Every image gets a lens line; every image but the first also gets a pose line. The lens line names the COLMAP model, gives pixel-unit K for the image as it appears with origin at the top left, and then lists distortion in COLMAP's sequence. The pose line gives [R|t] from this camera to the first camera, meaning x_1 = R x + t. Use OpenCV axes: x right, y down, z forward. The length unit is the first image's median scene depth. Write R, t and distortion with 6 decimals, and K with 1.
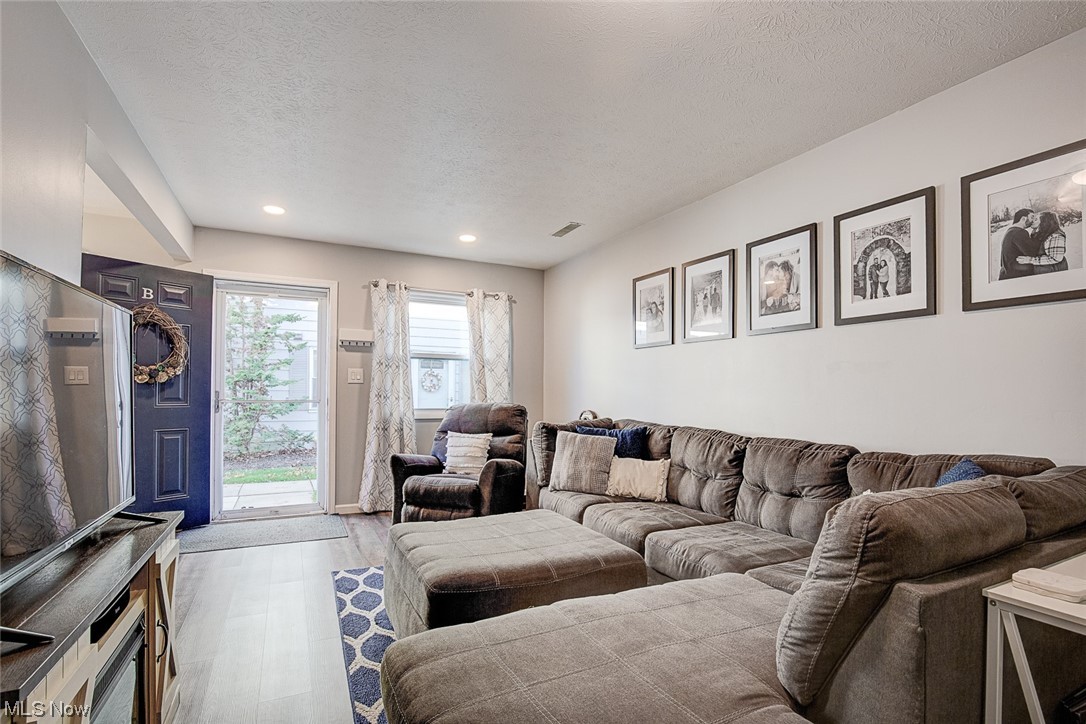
lens RADIAL K [[514.1, 0, 543.8], [0, 514.1, 396.1], [0, 0, 1]] dist [-0.004738, 0.000006]
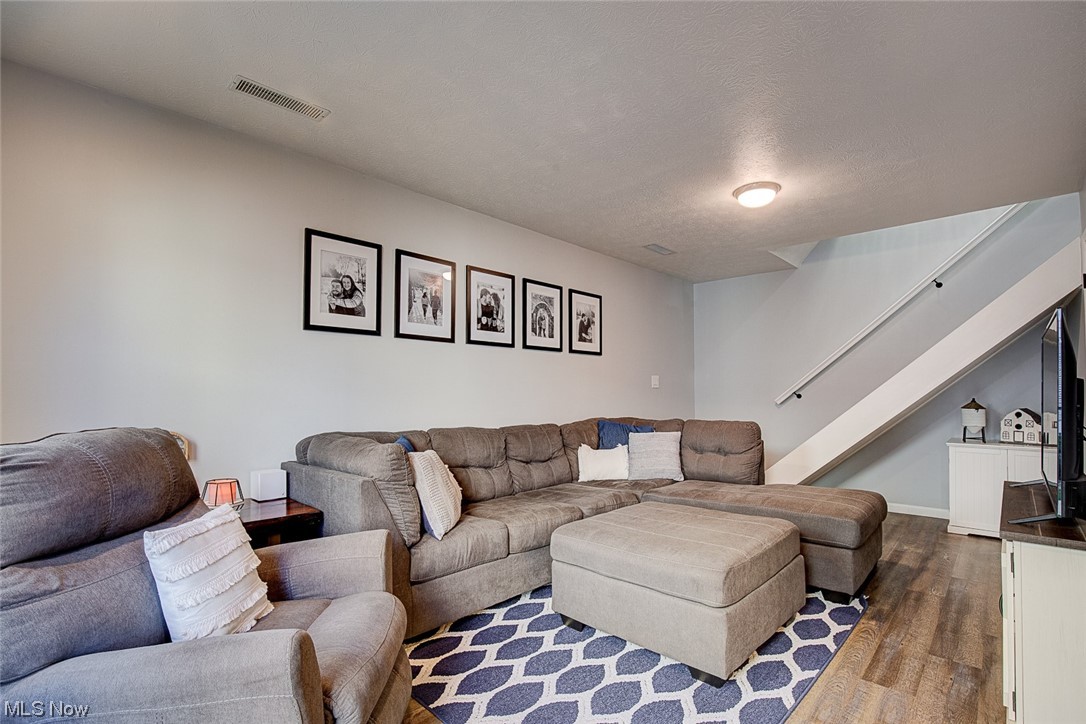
lens RADIAL K [[514.1, 0, 543.2], [0, 514.1, 368.8], [0, 0, 1]] dist [-0.004738, 0.000006]
pose [[-0.354962, 0.045990, 0.933749, -0.646652], [0.019620, 0.998936, -0.041742, -0.009628], [-0.934675, 0.003503, -0.355487, 1.102046]]
